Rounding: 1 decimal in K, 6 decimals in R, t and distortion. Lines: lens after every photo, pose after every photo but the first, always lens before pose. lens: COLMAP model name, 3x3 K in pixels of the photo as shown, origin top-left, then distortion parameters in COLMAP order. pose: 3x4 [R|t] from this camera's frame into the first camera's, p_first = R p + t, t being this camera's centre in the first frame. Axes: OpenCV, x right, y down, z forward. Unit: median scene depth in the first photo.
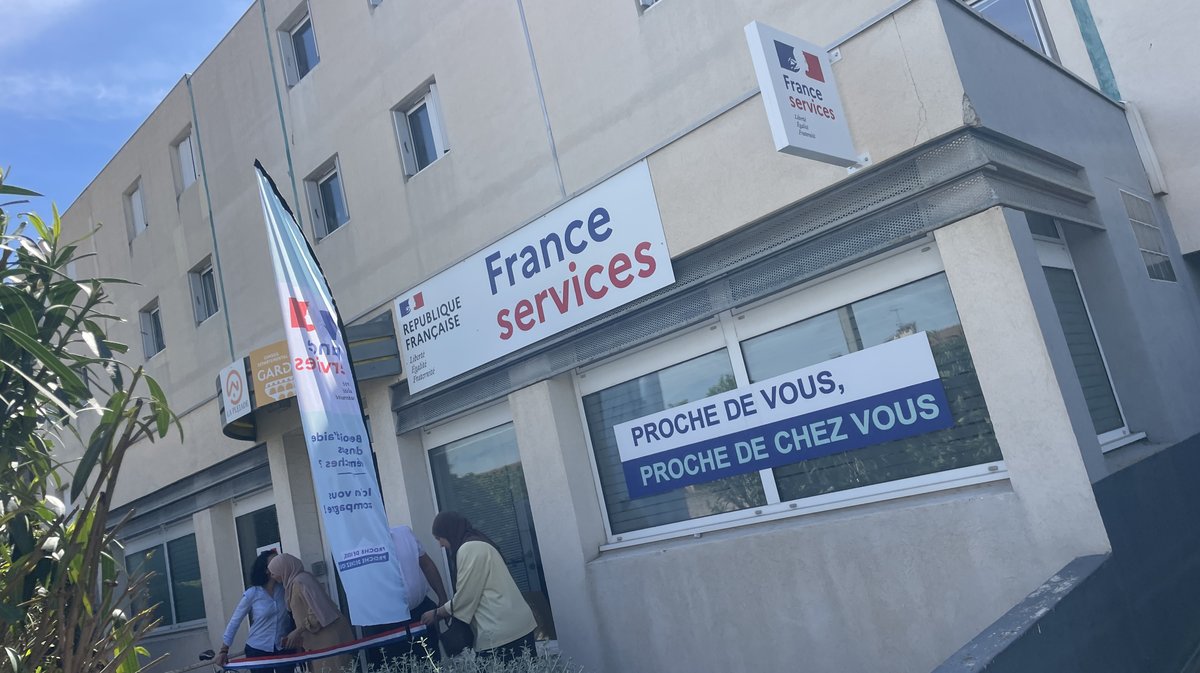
lens RADIAL K [[891.0, 0, 600.0], [0, 891.0, 336.5], [0, 0, 1]] dist [0.094194, -0.124260]
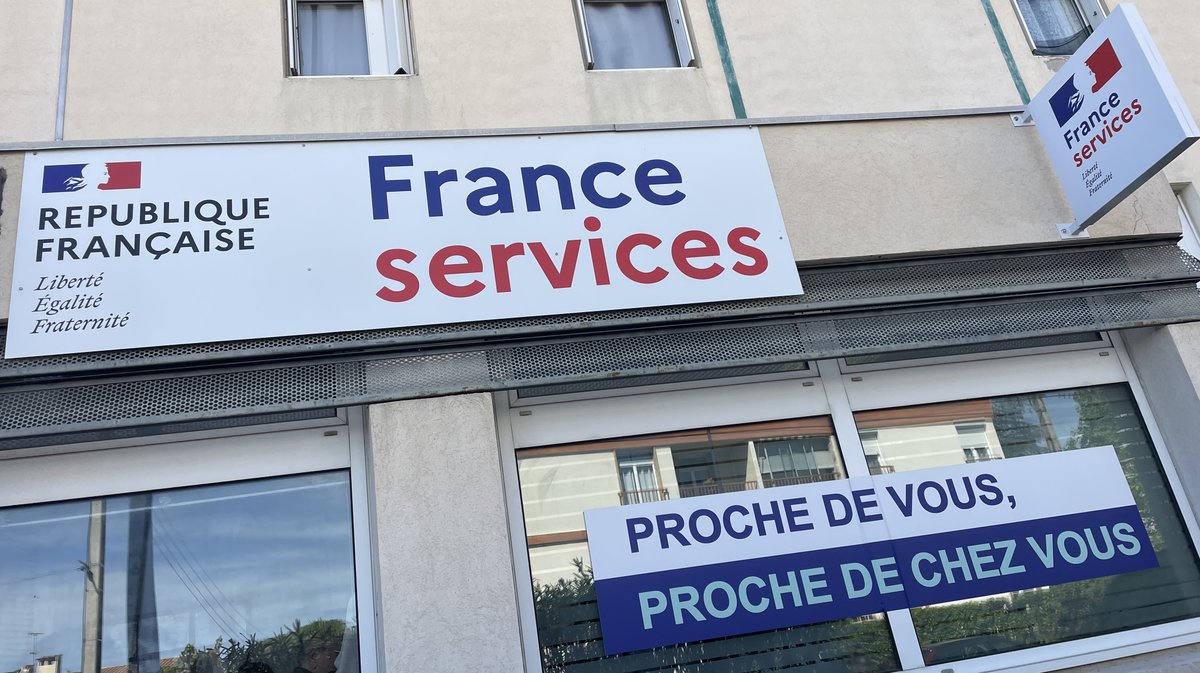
lens RADIAL K [[891.0, 0, 600.0], [0, 891.0, 336.5], [0, 0, 1]] dist [0.094194, -0.124260]
pose [[0.615767, 0.415575, 0.669424, -0.423993], [-0.120280, 0.889221, -0.441383, 0.268189], [-0.778694, 0.191271, 0.597538, 0.711129]]
